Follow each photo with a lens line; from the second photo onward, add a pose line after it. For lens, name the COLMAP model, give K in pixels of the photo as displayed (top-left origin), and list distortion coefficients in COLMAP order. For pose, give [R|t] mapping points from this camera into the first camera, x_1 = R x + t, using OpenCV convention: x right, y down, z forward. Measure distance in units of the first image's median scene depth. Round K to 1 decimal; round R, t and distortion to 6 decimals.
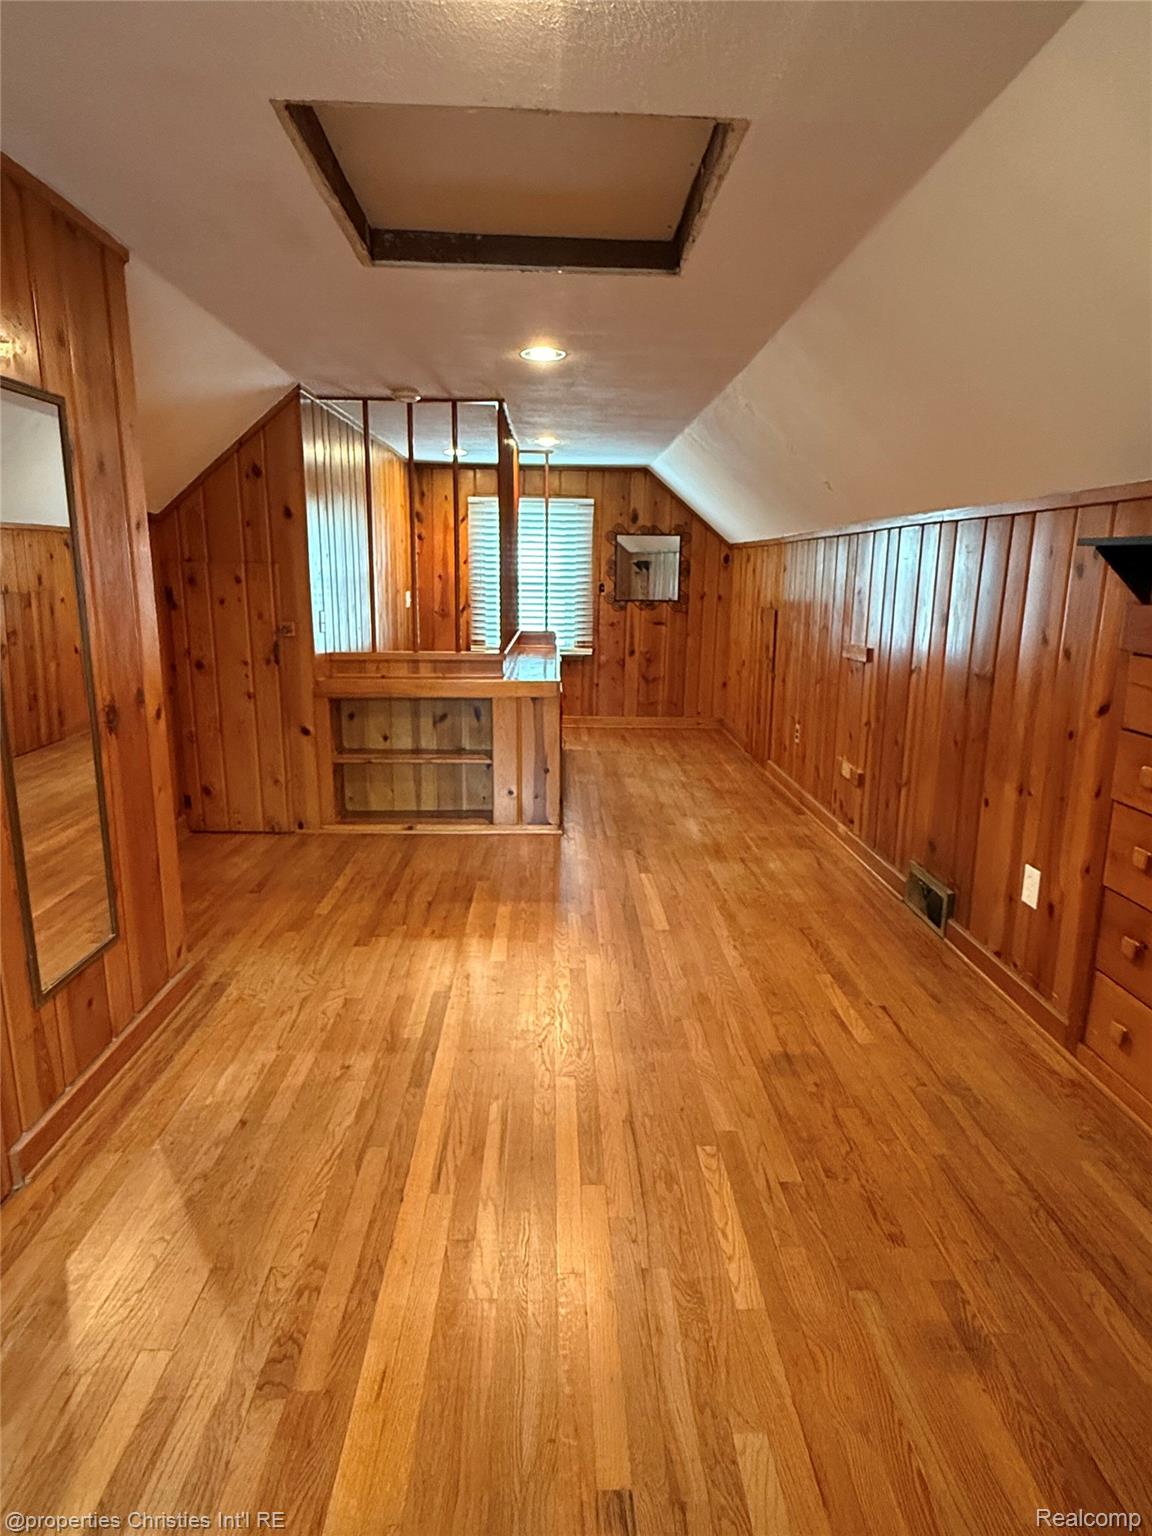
lens RADIAL K [[867.8, 0, 577.6], [0, 867.8, 763.0], [0, 0, 1]] dist [0.001329, 0.000271]
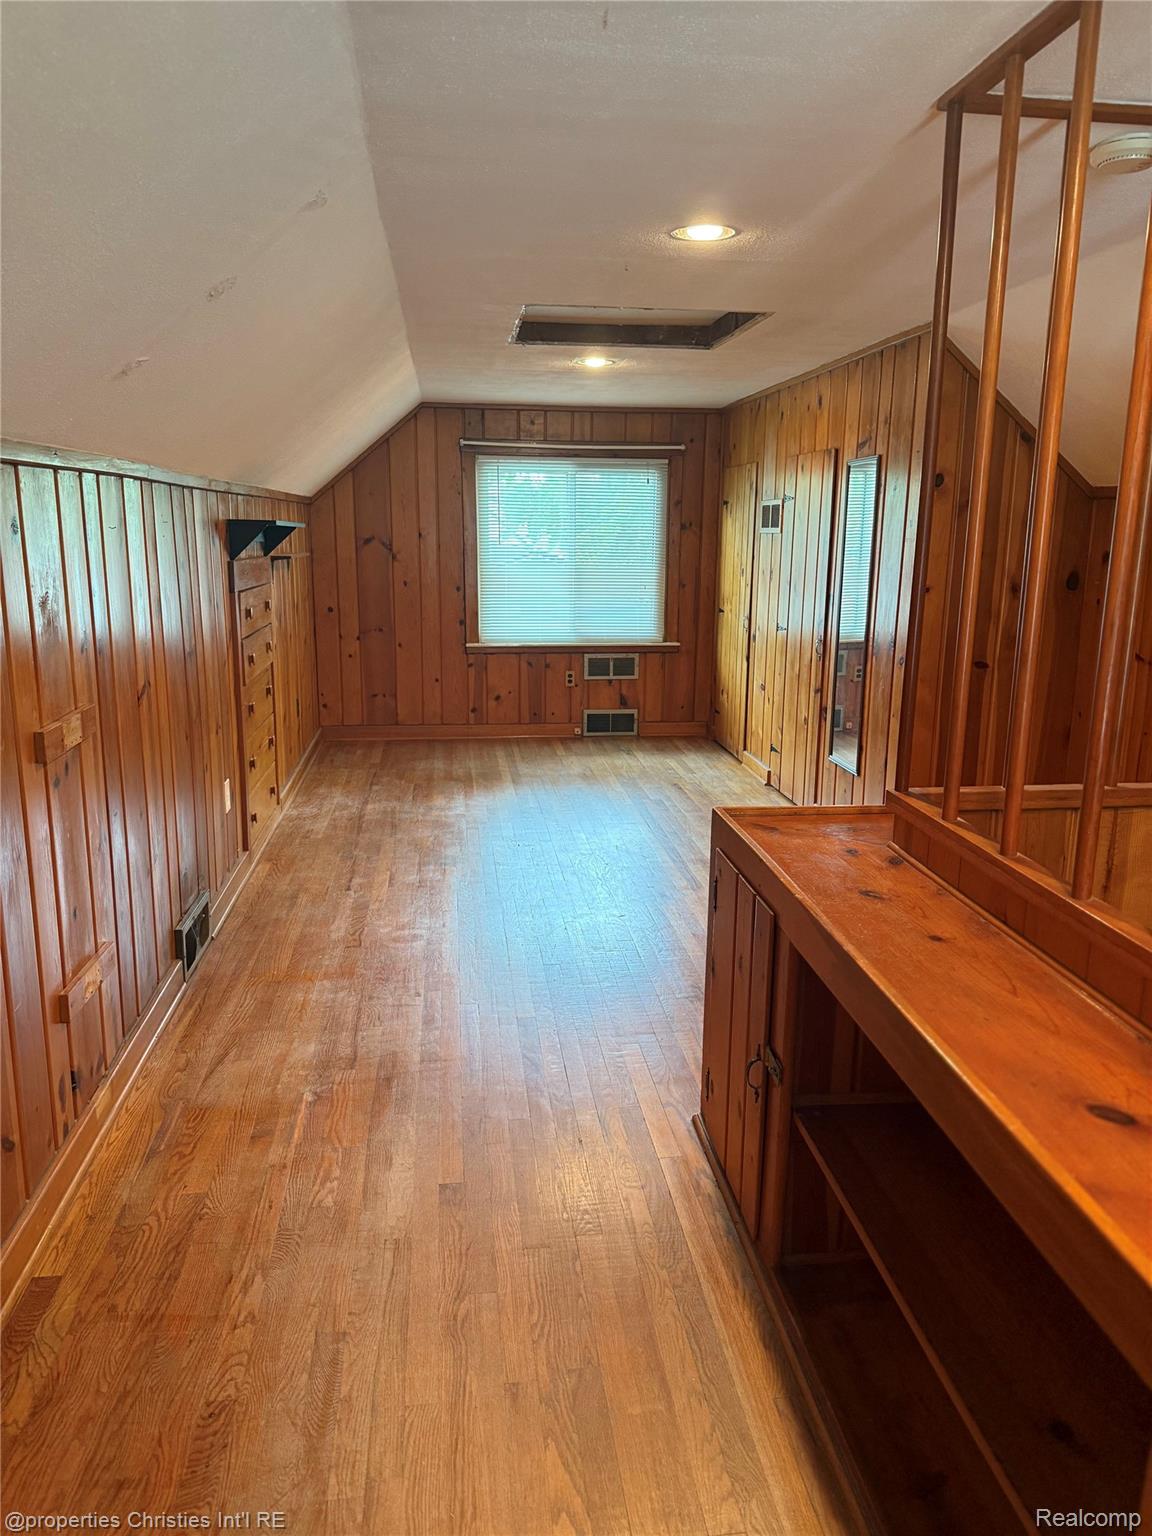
lens RADIAL K [[1081.0, 0, 576.7], [0, 1081.0, 763.3], [0, 0, 1]] dist [0.044938, -0.001080]
pose [[-0.995995, -0.003148, -0.089358, 0.118939], [-0.040672, 0.905955, 0.421416, -0.407873], [0.079628, 0.423362, -0.902454, 1.727450]]
